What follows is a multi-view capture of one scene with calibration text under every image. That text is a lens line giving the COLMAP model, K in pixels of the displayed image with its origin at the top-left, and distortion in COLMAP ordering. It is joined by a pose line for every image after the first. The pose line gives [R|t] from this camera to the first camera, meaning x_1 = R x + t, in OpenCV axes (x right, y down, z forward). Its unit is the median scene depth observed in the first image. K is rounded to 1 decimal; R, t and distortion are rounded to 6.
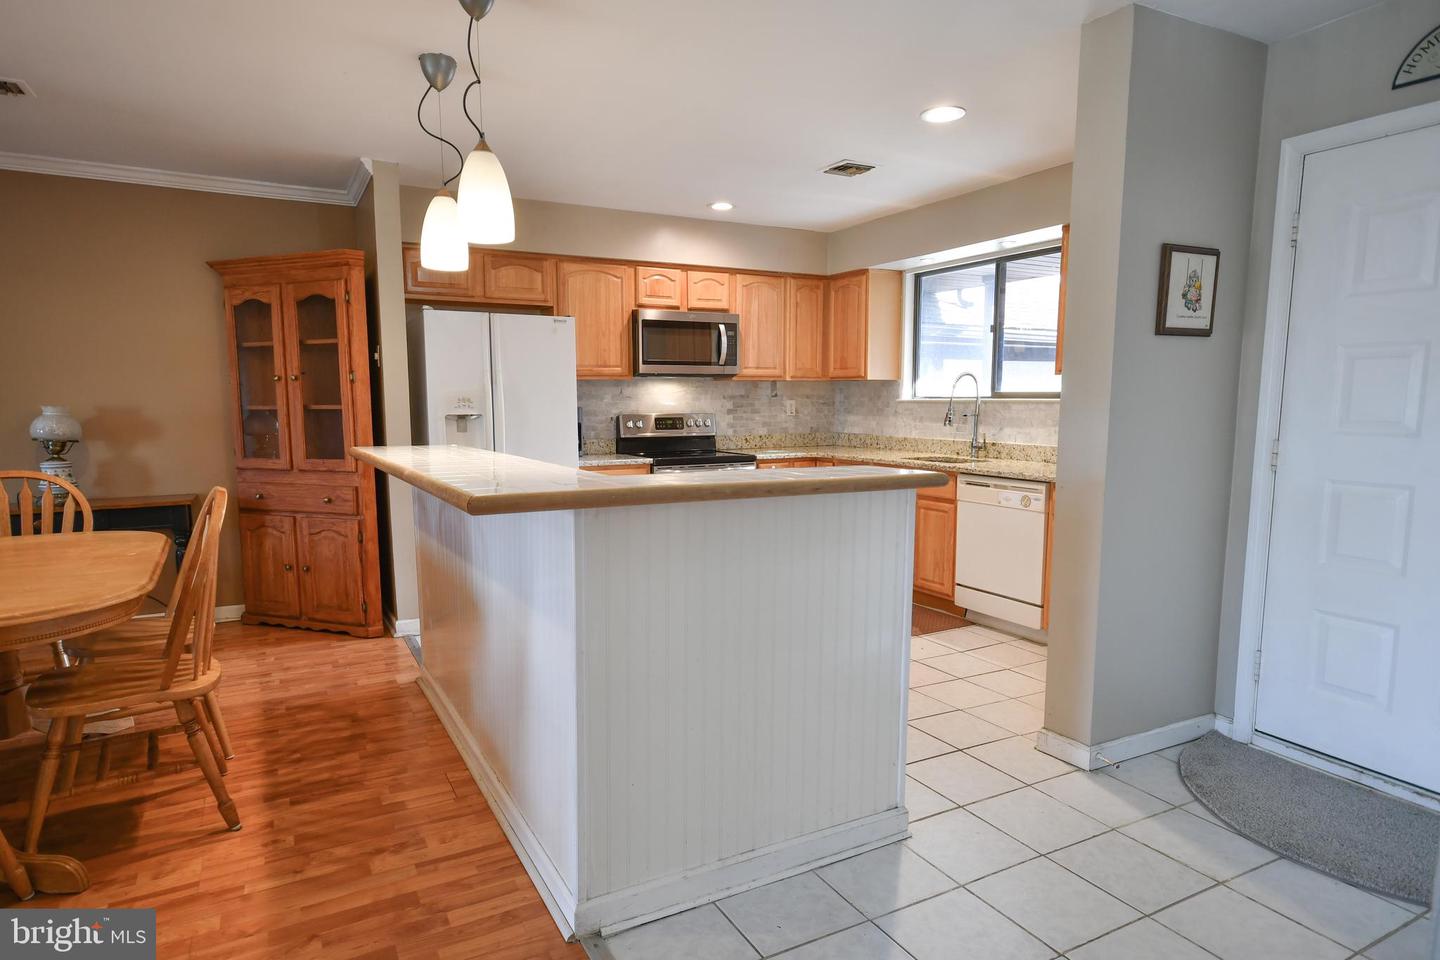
lens RADIAL K [[819.5, 0, 706.6], [0, 819.5, 493.7], [0, 0, 1]] dist [0.004583, 0.012473]
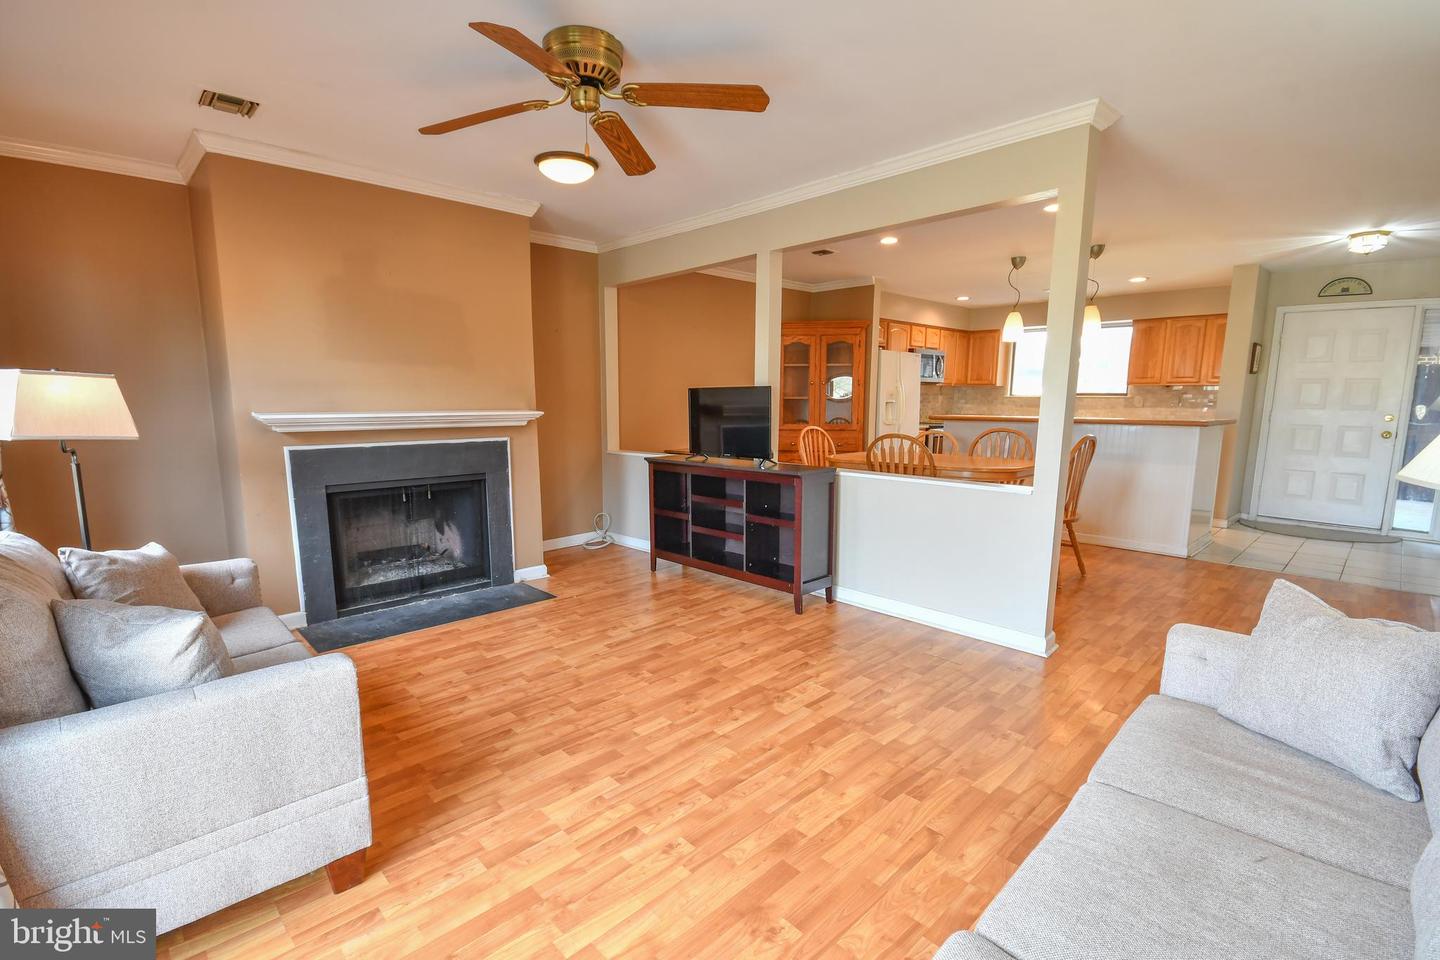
lens RADIAL K [[639.7, 0, 704.9], [0, 639.7, 494.7], [0, 0, 1]] dist [0.001074, -0.006949]
pose [[0.969435, -0.030995, 0.243382, -1.113514], [0.021786, 0.998944, 0.040441, 0.058296], [-0.244378, -0.033902, 0.969087, -0.426212]]
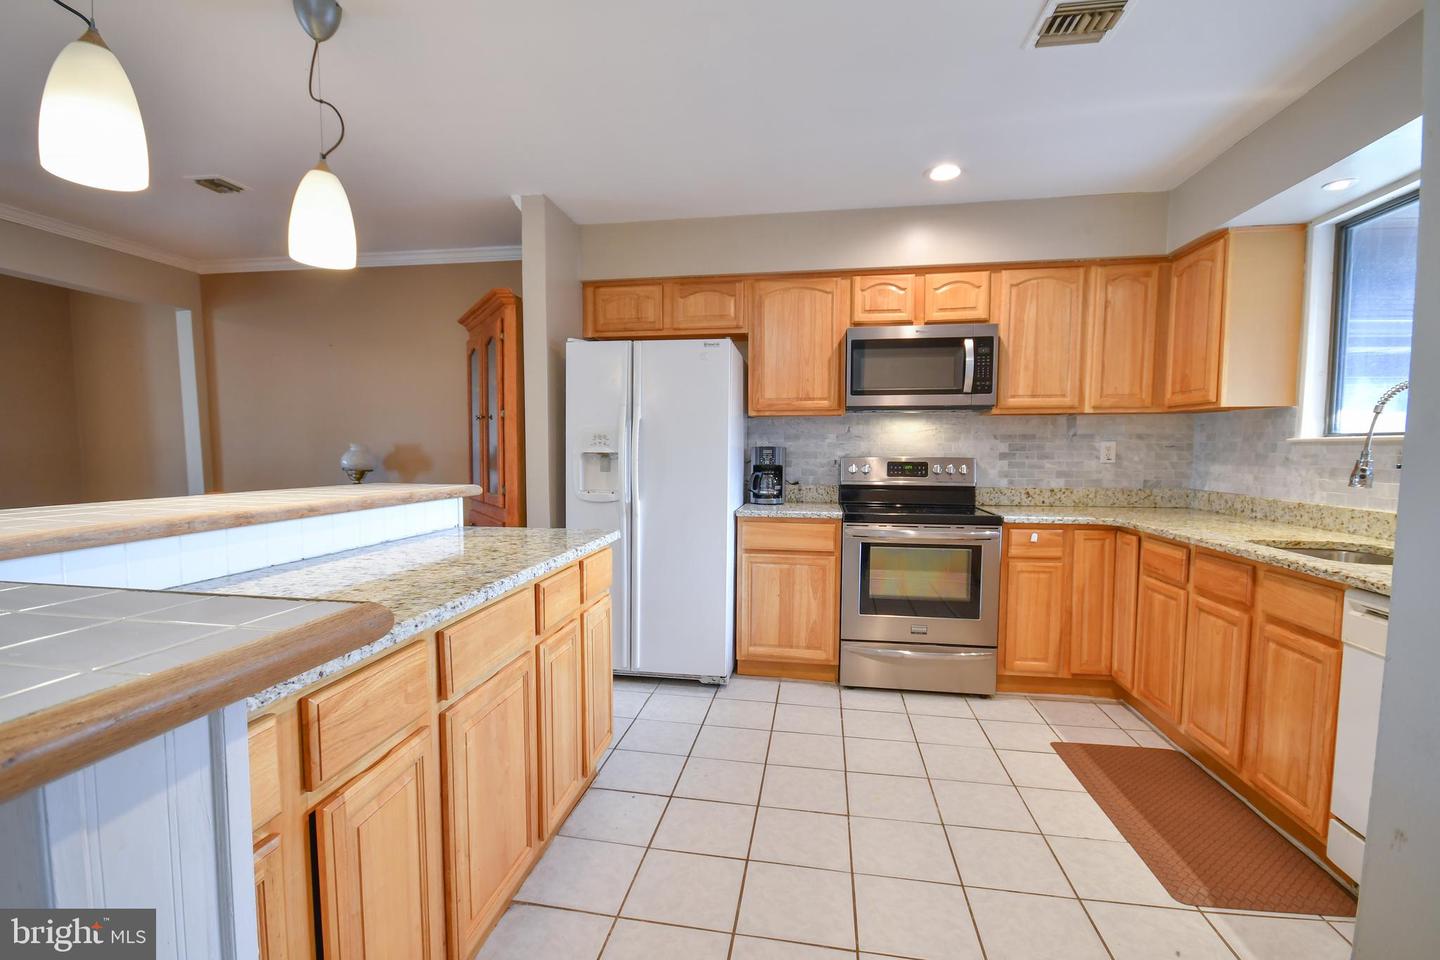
lens RADIAL K [[639.7, 0, 710.7], [0, 639.7, 500.9], [0, 0, 1]] dist [0.001074, -0.006949]
pose [[0.790337, 0.054904, -0.610207, 0.242436], [-0.075745, 0.997092, -0.008390, -0.044520], [0.607972, 0.052851, 0.792198, 0.494313]]
